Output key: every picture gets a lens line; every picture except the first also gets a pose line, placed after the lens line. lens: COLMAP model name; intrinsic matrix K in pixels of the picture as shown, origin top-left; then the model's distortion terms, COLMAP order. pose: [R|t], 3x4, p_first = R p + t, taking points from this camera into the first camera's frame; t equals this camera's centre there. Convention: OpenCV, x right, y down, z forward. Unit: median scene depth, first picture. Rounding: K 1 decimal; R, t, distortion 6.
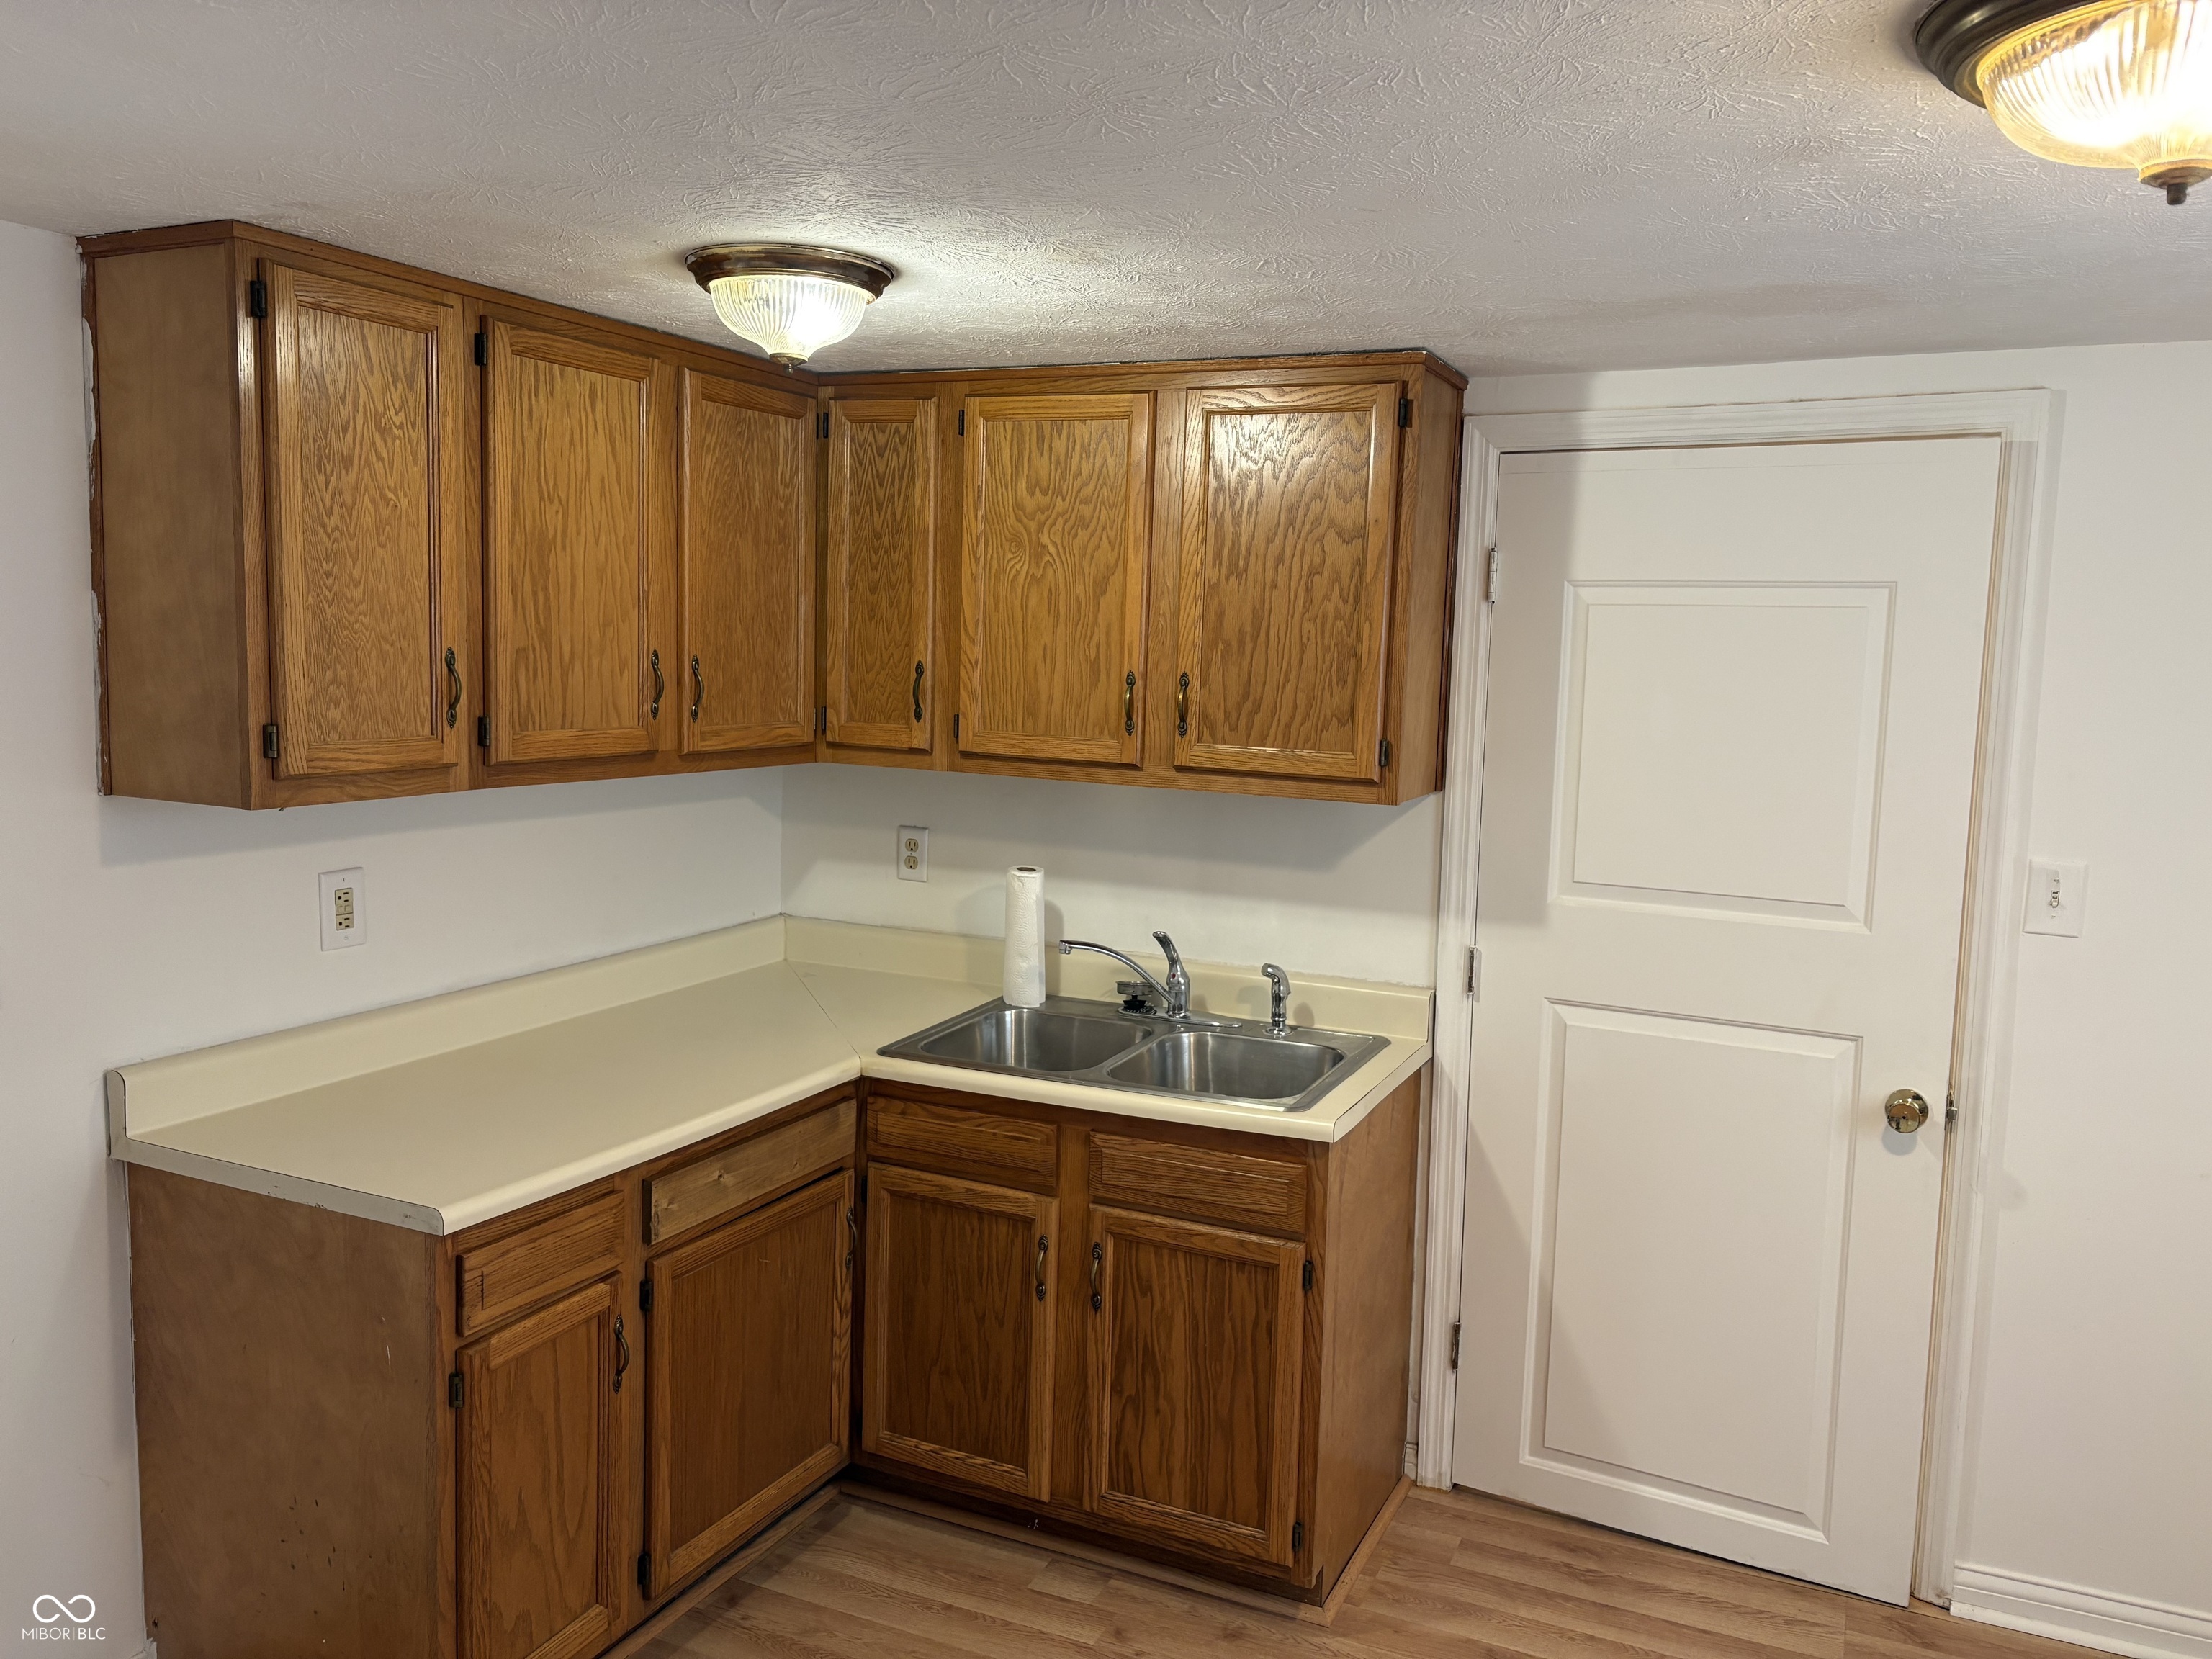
lens RADIAL K [[1632.1, 0, 1112.1], [0, 1632.1, 818.6], [0, 0, 1]] dist [0.037508, -0.050479]
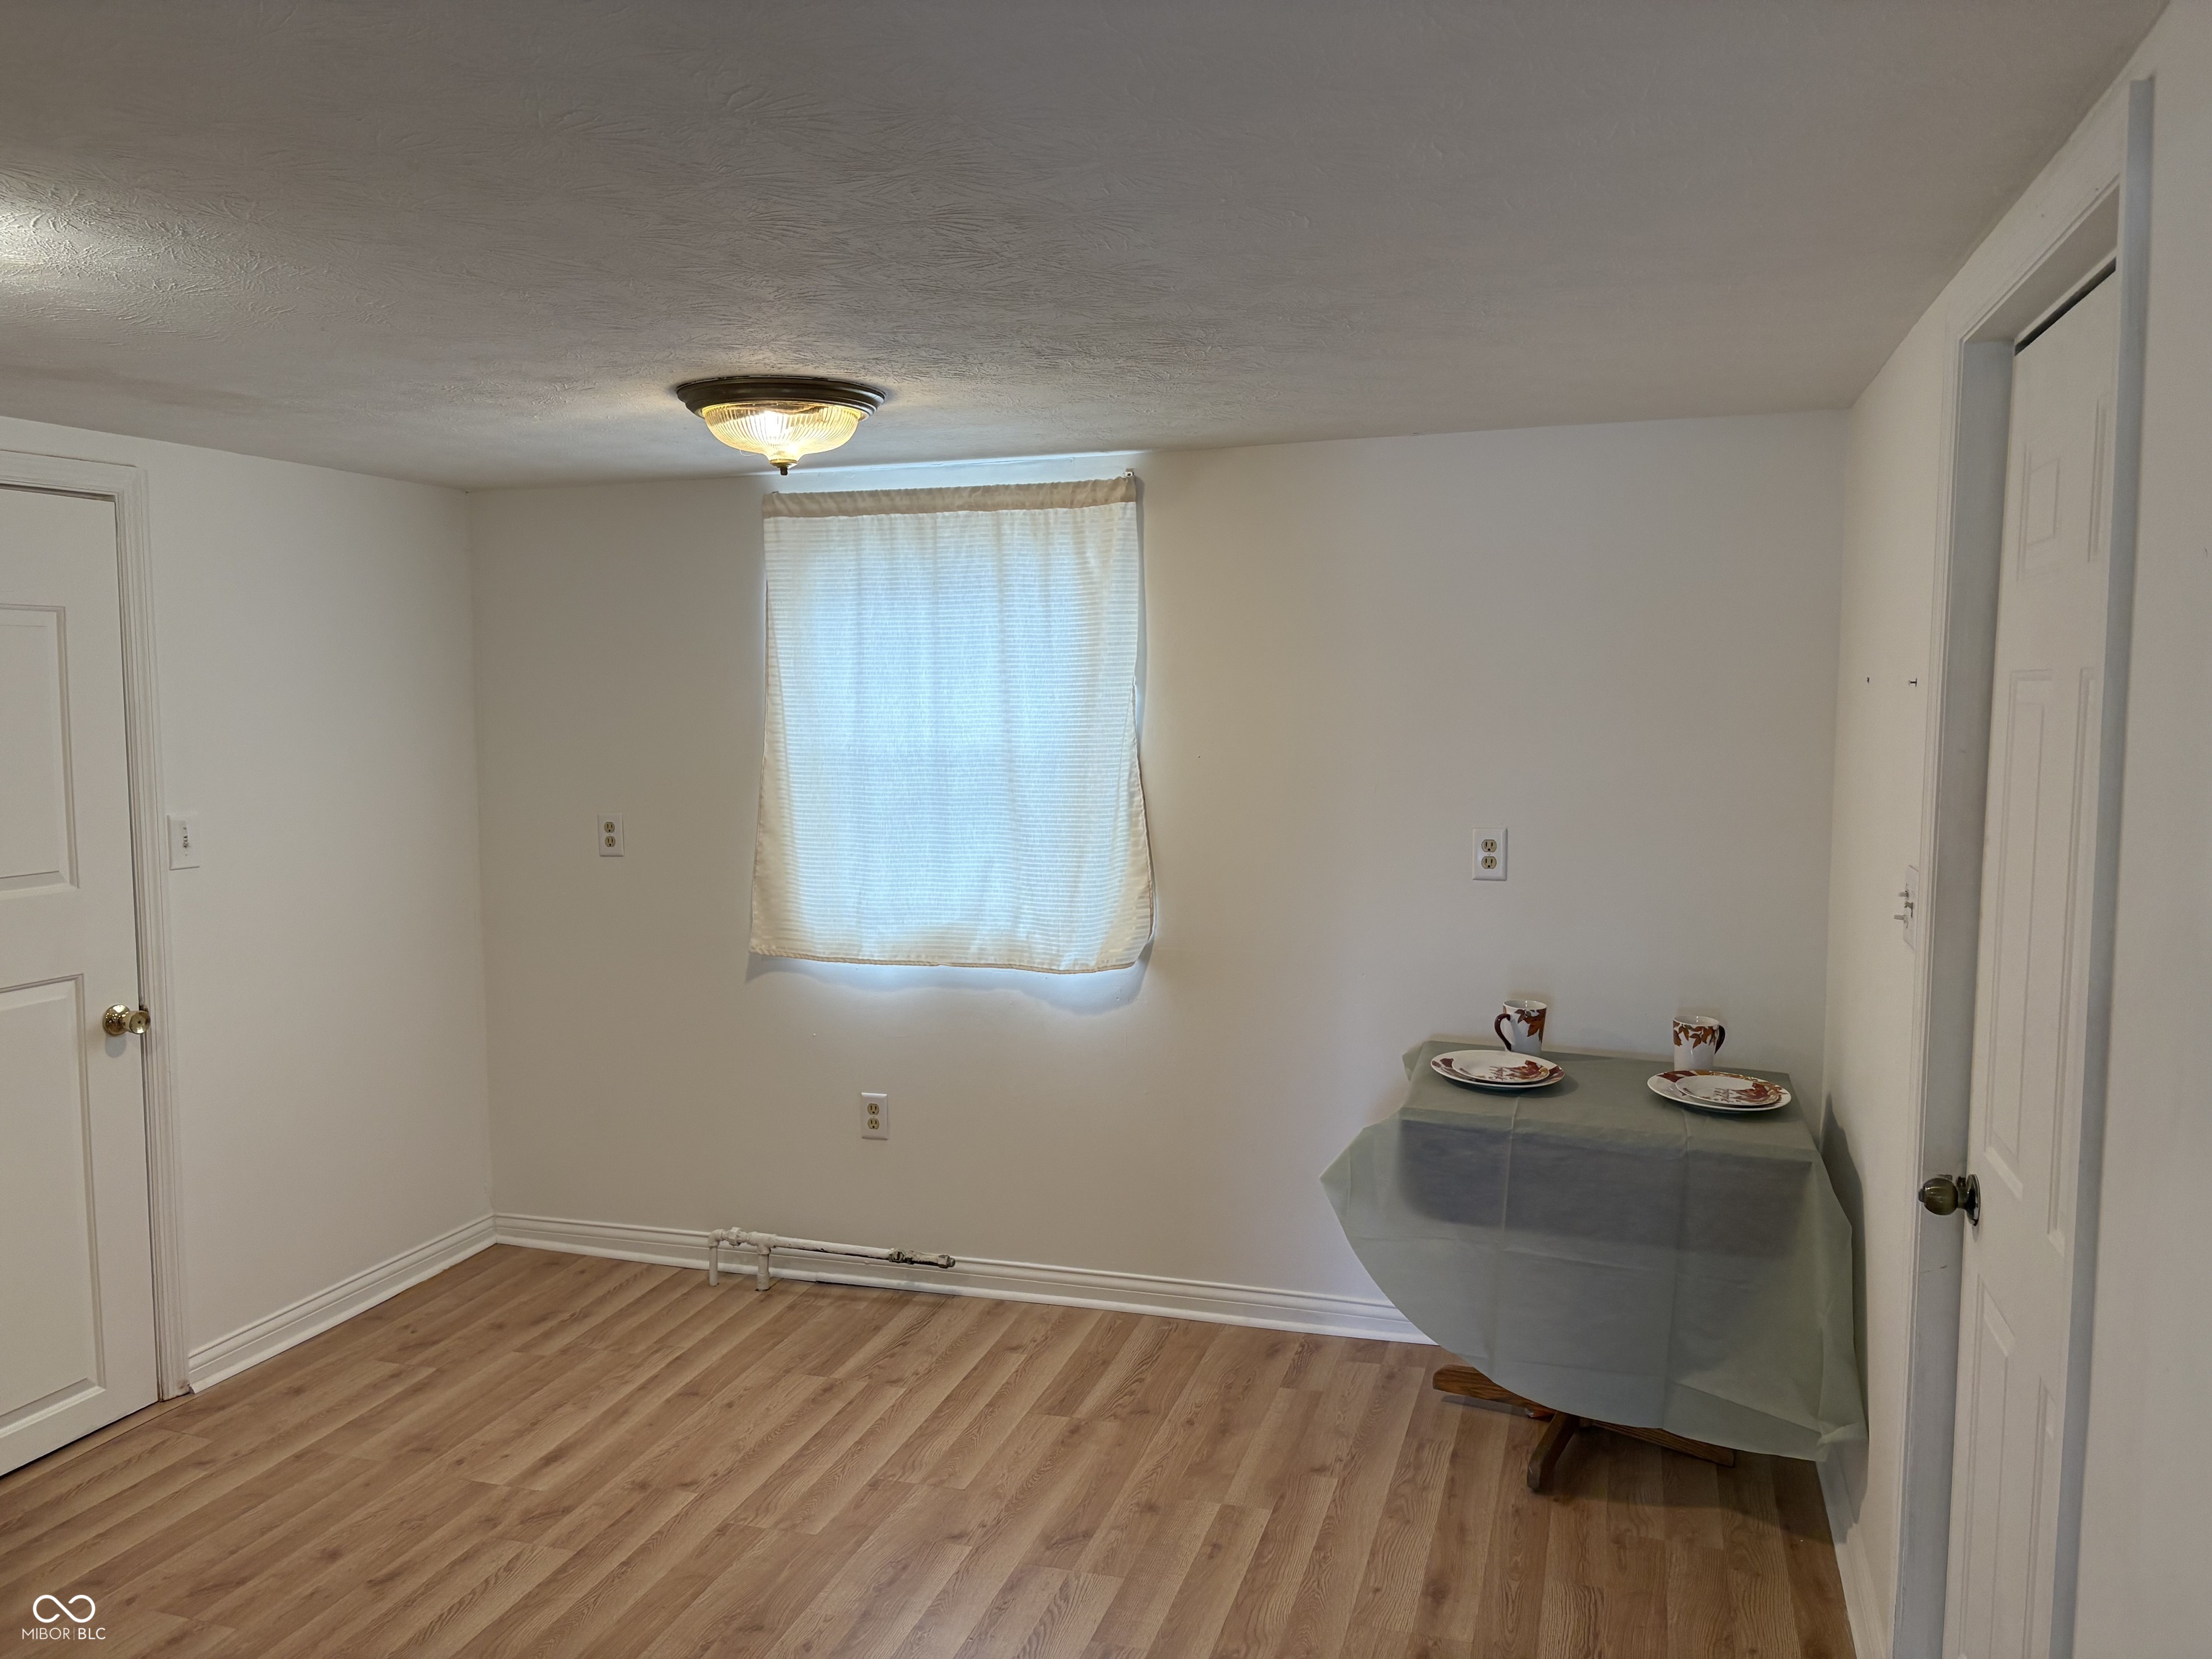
lens RADIAL K [[1692.8, 0, 1103.8], [0, 1692.8, 835.6], [0, 0, 1]] dist [0.056992, -0.058009]
pose [[-0.121596, -0.110848, 0.986371, -0.861695], [0.104353, 0.986810, 0.123762, -0.049428], [-0.987079, 0.117980, -0.108424, 0.369014]]
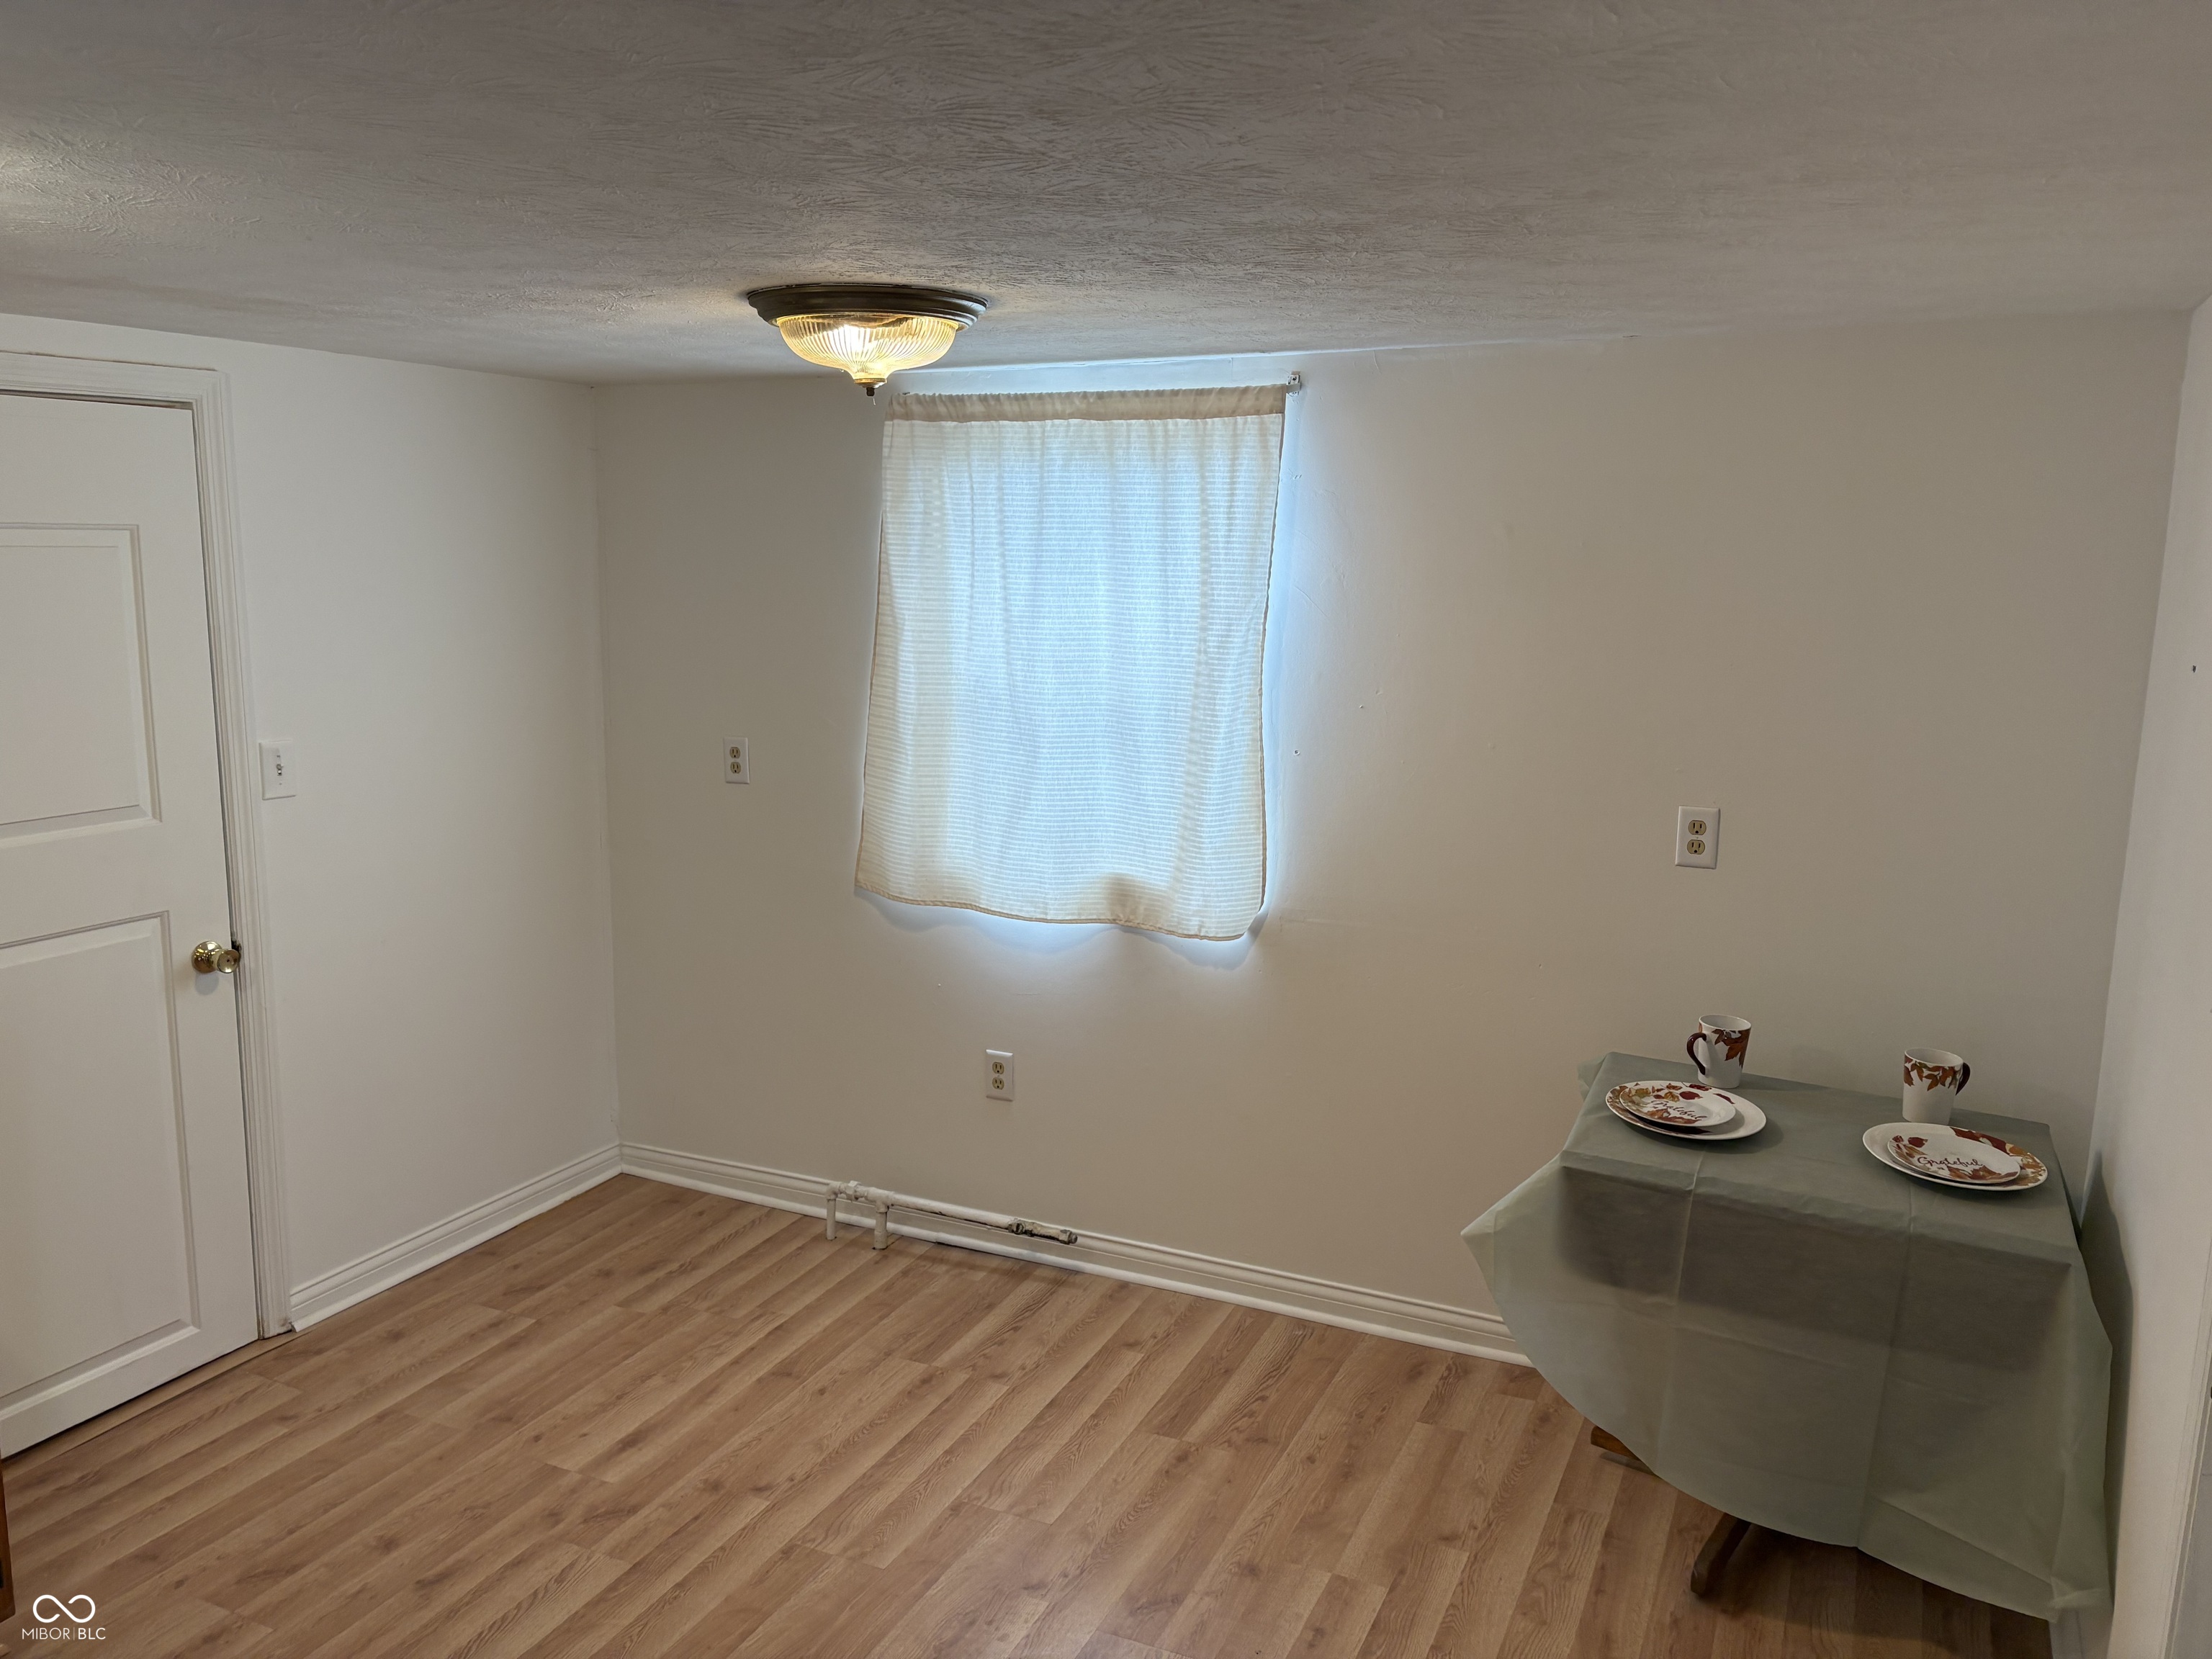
lens RADIAL K [[1680.5, 0, 1116.3], [0, 1680.5, 829.2], [0, 0, 1]] dist [0.063014, -0.066240]
pose [[0.009490, -0.194042, 0.980947, -0.701093], [0.089980, 0.977177, 0.192426, -0.098143], [-0.995898, 0.086439, 0.026733, 0.282694]]
